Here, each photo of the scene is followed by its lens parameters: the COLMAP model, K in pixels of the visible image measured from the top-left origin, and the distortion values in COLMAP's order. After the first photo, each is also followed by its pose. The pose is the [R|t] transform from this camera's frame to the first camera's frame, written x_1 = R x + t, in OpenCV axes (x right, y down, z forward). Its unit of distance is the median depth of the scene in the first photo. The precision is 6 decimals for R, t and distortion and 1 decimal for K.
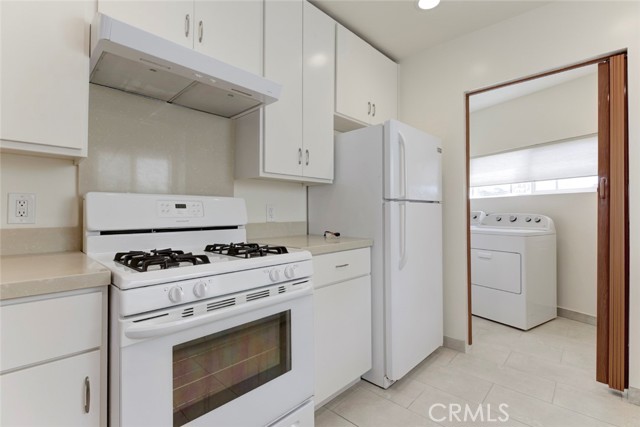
lens RADIAL K [[295.3, 0, 319.3], [0, 295.3, 208.8], [0, 0, 1]] dist [-0.002898, -0.001219]
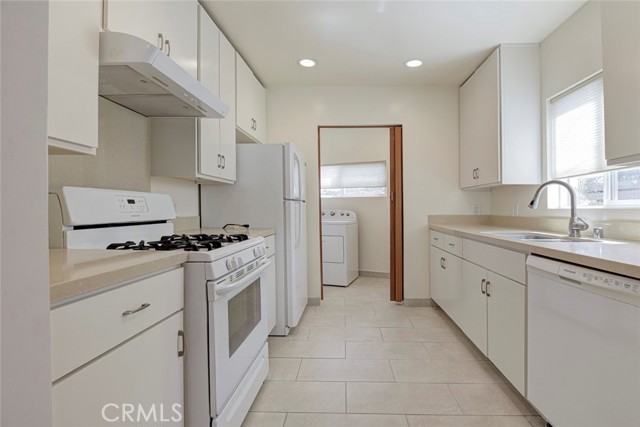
lens RADIAL K [[319.3, 0, 302.1], [0, 319.3, 200.2], [0, 0, 1]] dist [-0.001310, 0.000049]
pose [[0.806601, 0.018466, 0.590807, -0.584321], [-0.006998, 0.999740, -0.021694, 0.005826], [-0.591055, 0.013364, 0.806521, -0.248988]]
